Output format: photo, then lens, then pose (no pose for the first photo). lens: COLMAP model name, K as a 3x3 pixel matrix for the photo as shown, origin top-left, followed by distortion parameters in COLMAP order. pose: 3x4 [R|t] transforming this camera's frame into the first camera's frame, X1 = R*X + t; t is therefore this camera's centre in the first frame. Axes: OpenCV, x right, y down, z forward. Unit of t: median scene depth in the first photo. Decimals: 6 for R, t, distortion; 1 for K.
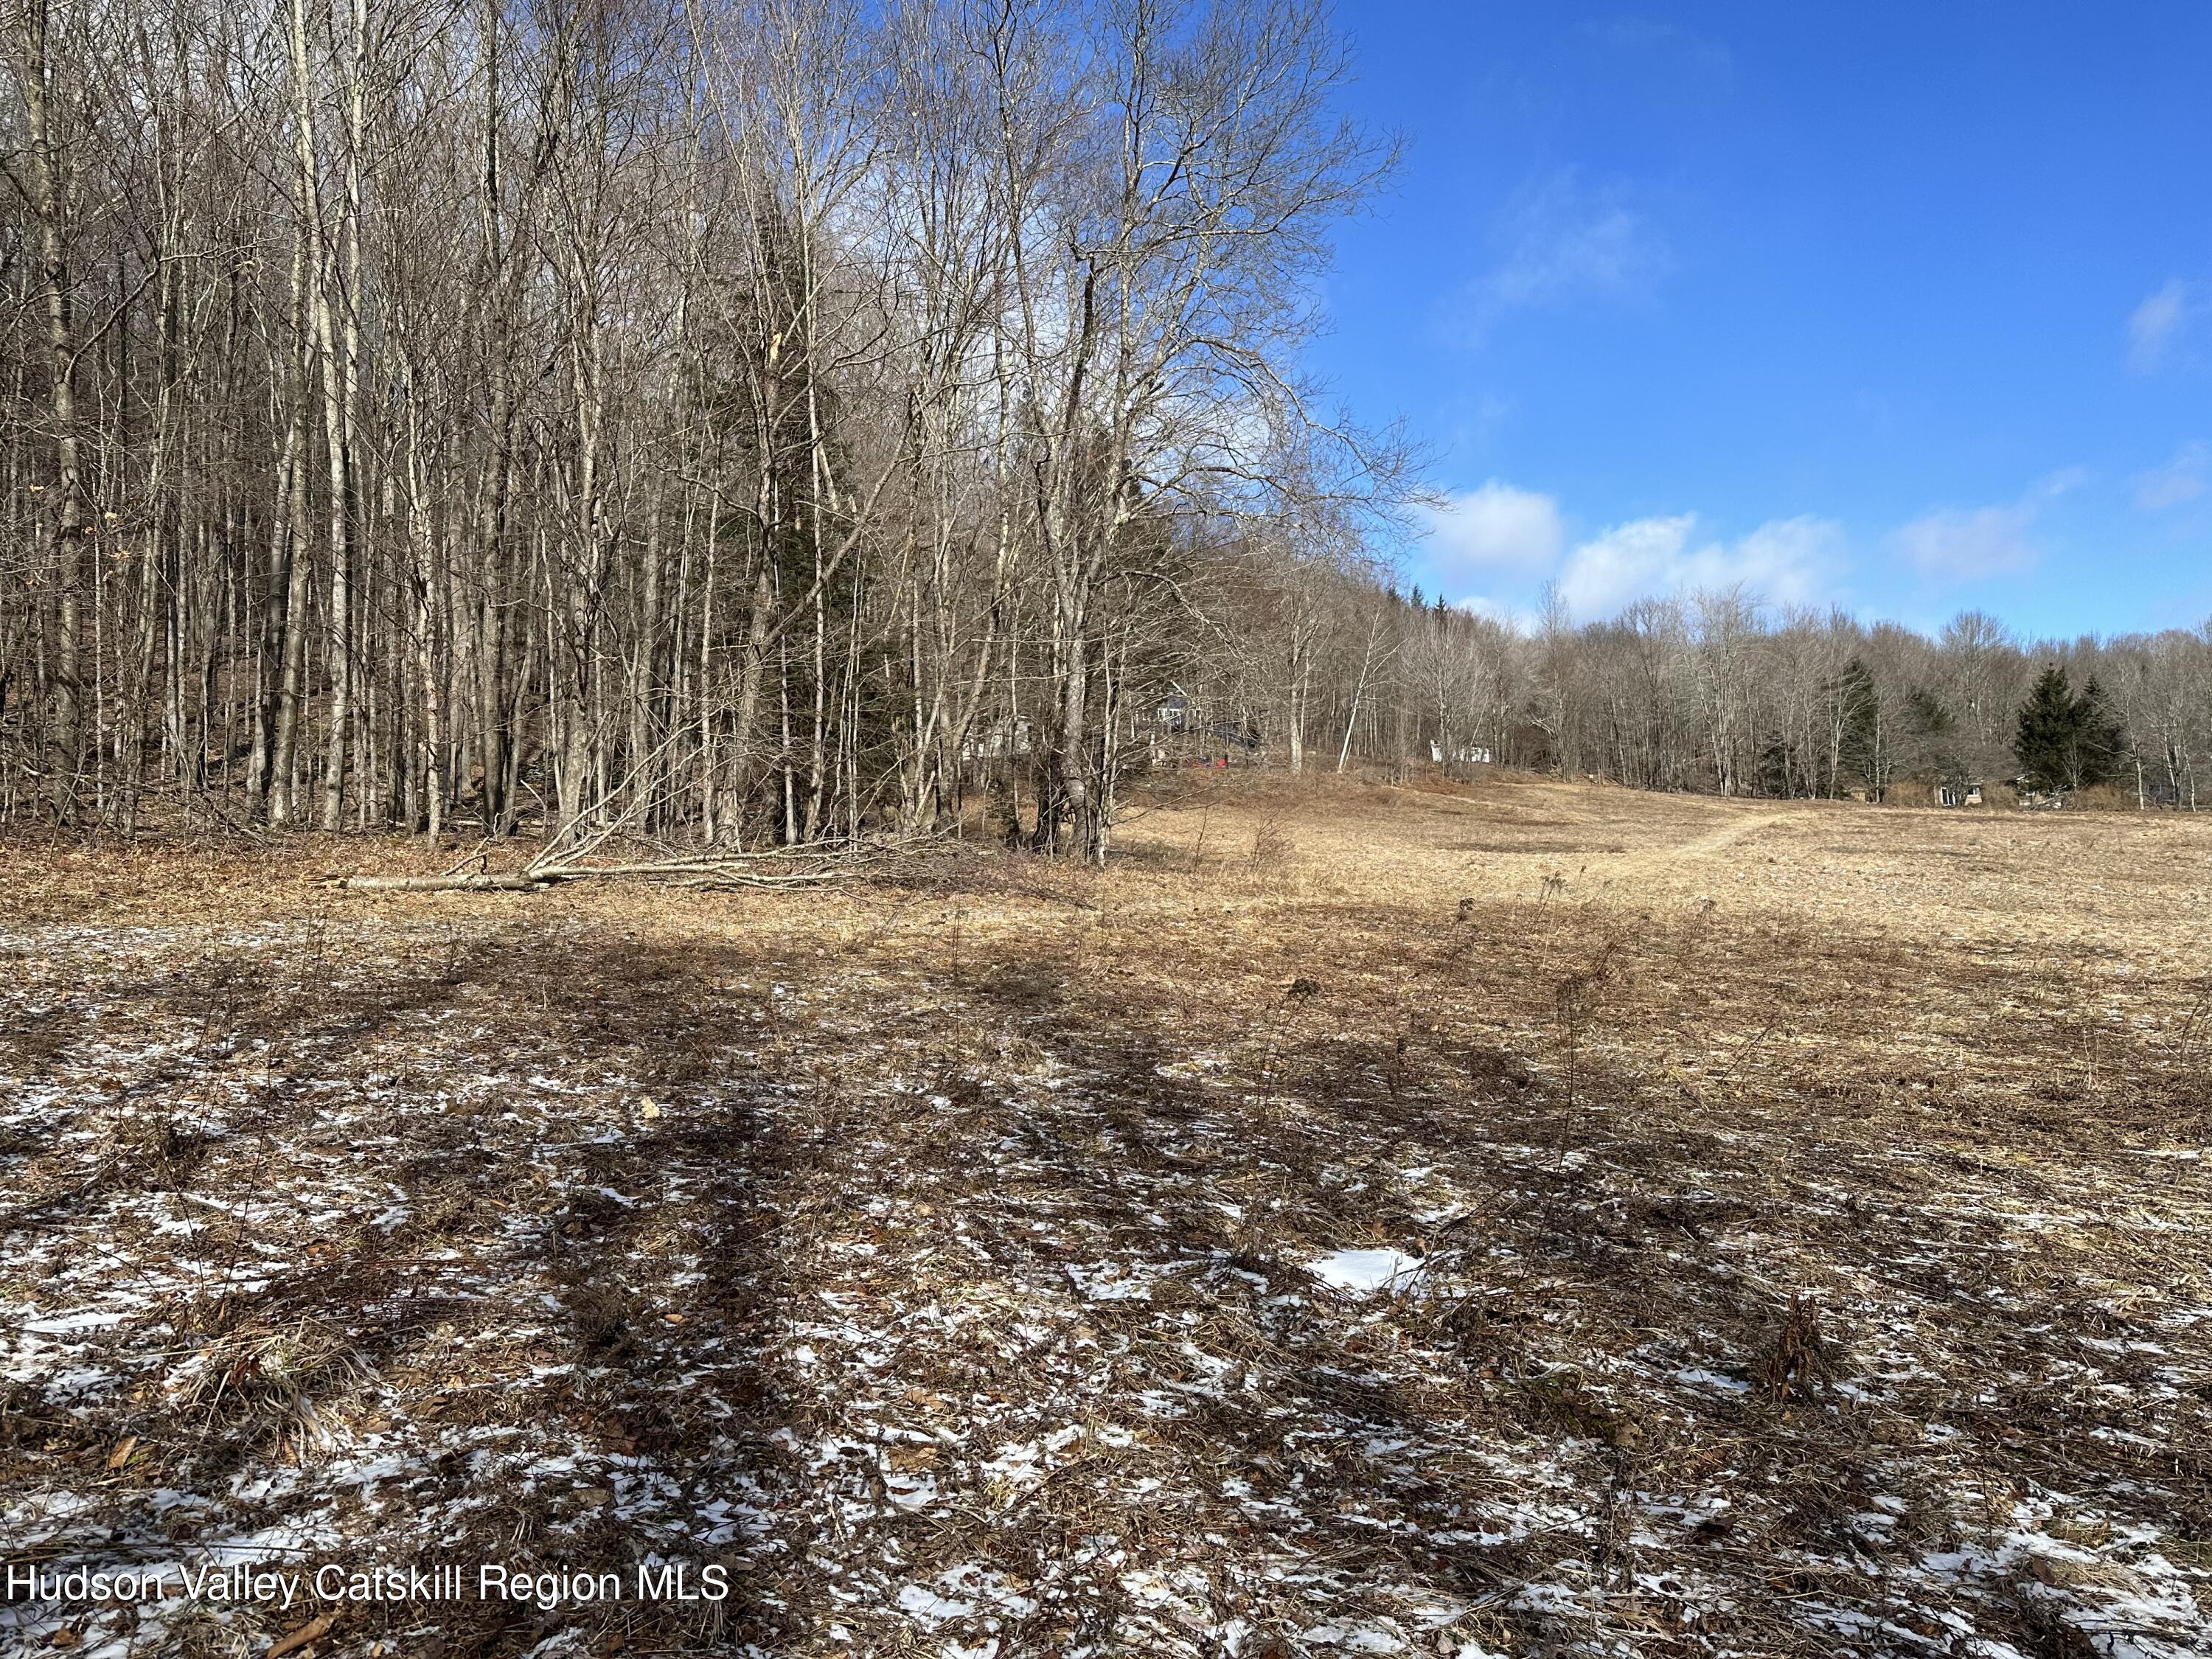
lens RADIAL K [[1556.2, 0, 1106.7], [0, 1556.2, 823.5], [0, 0, 1]] dist [0.009977, -0.004771]
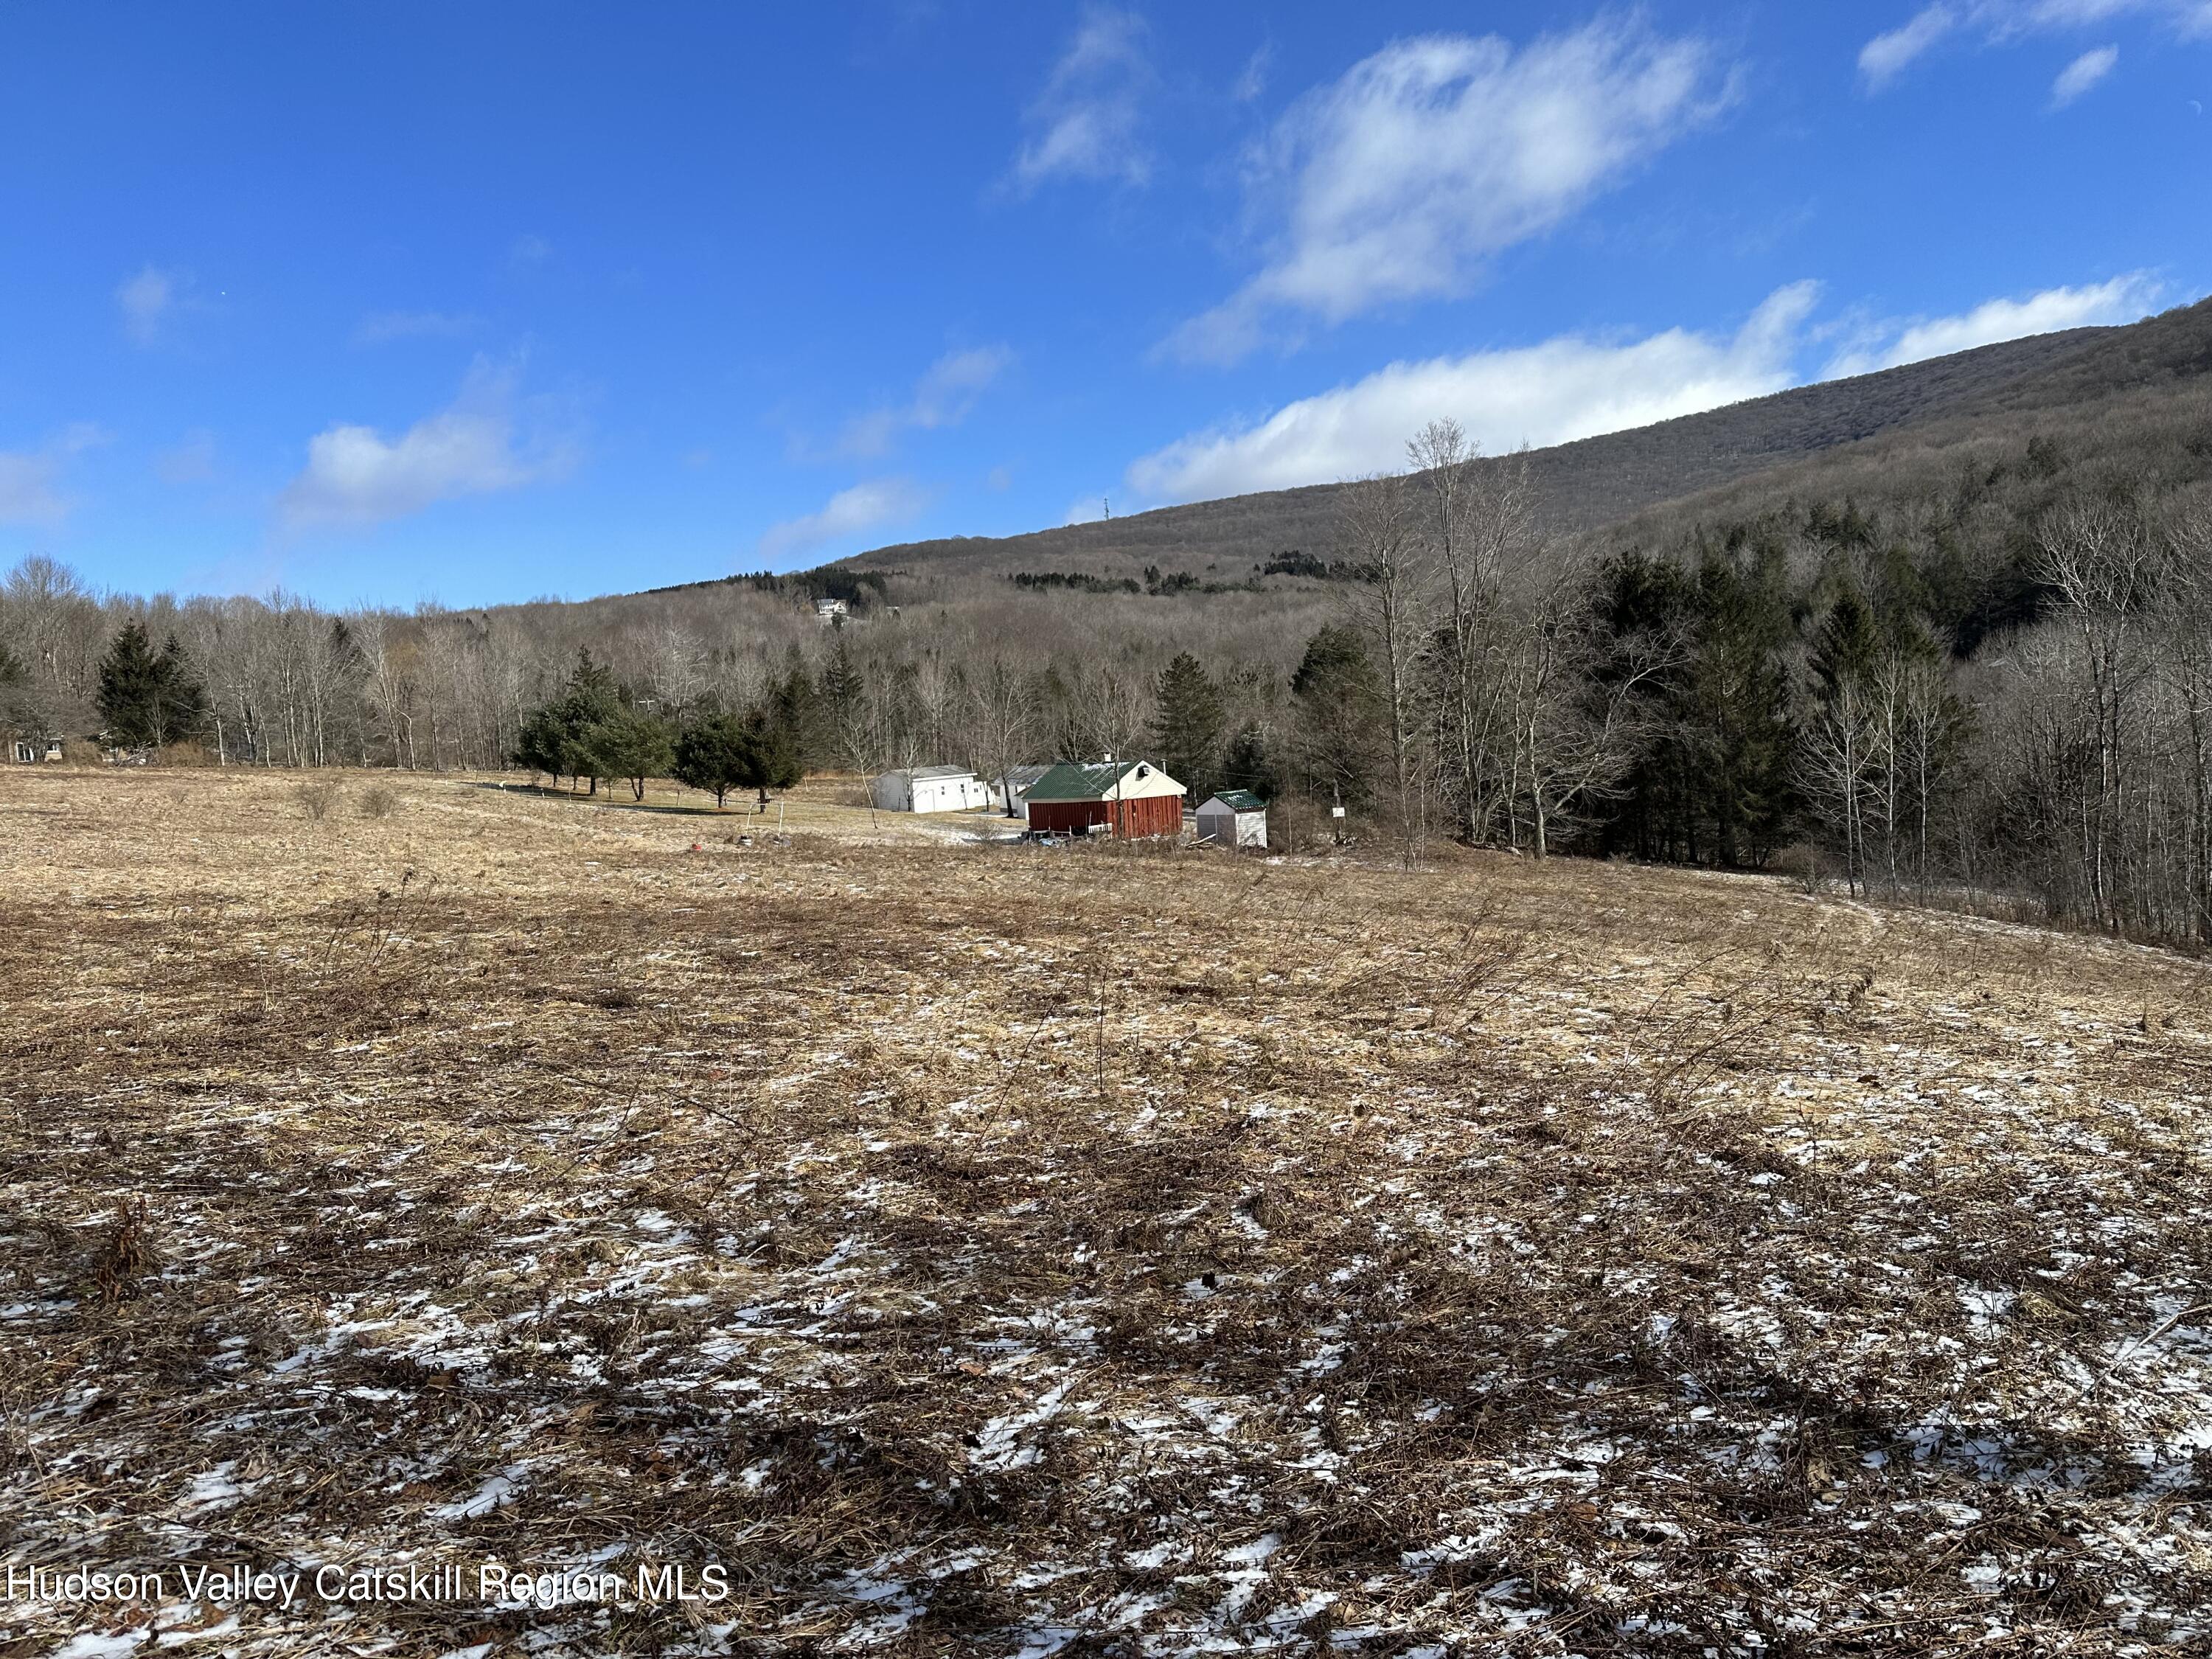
lens RADIAL K [[1556.2, 0, 1106.1], [0, 1556.2, 829.2], [0, 0, 1]] dist [0.009977, -0.004771]
pose [[0.450171, -0.039409, 0.892072, -0.143372], [0.011148, 0.999196, 0.038515, 0.000998], [-0.892873, -0.007393, 0.450249, -0.078221]]
